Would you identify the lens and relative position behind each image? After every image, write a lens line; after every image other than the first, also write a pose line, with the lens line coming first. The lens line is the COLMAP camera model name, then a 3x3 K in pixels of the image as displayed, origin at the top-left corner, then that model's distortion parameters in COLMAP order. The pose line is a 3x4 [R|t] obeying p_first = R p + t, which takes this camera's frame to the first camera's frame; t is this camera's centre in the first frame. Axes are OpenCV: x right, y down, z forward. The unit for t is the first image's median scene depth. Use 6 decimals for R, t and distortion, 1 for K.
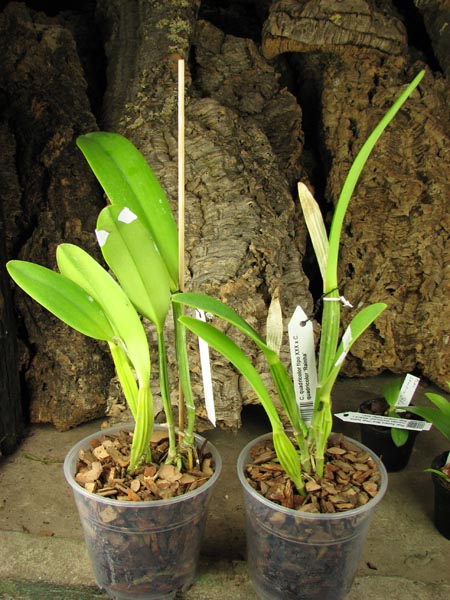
lens RADIAL K [[653.3, 0, 203.3], [0, 653.3, 288.6], [0, 0, 1]] dist [-0.201758, 0.274711]
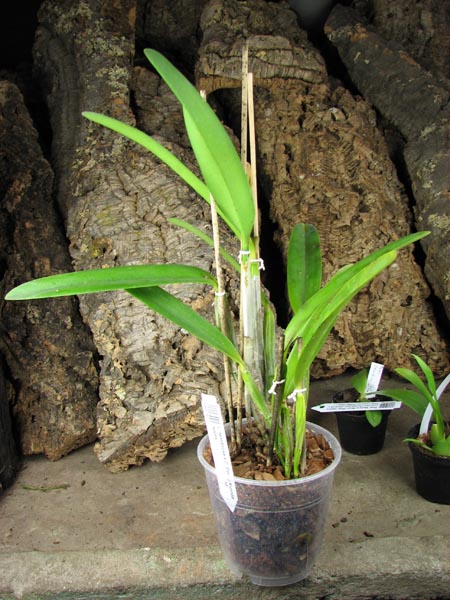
lens RADIAL K [[653.3, 0, 203.3], [0, 653.3, 288.6], [0, 0, 1]] dist [-0.201758, 0.274711]
pose [[0.988629, -0.108137, 0.104490, -0.055302], [0.115808, 0.990777, -0.070357, 0.044250], [-0.095918, 0.081657, 0.992034, -0.058270]]
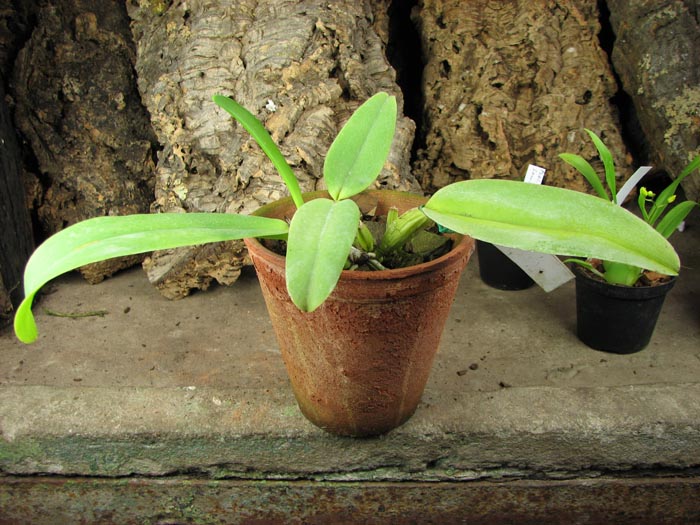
lens RADIAL K [[762.2, 0, 338.2], [0, 762.2, 285.0], [0, 0, 1]] dist [-0.201758, 0.274711]
pose [[0.993238, -0.085102, 0.078974, 0.000014], [0.076411, 0.991296, 0.107209, 0.137361], [-0.087410, -0.100449, 0.991095, 0.077323]]
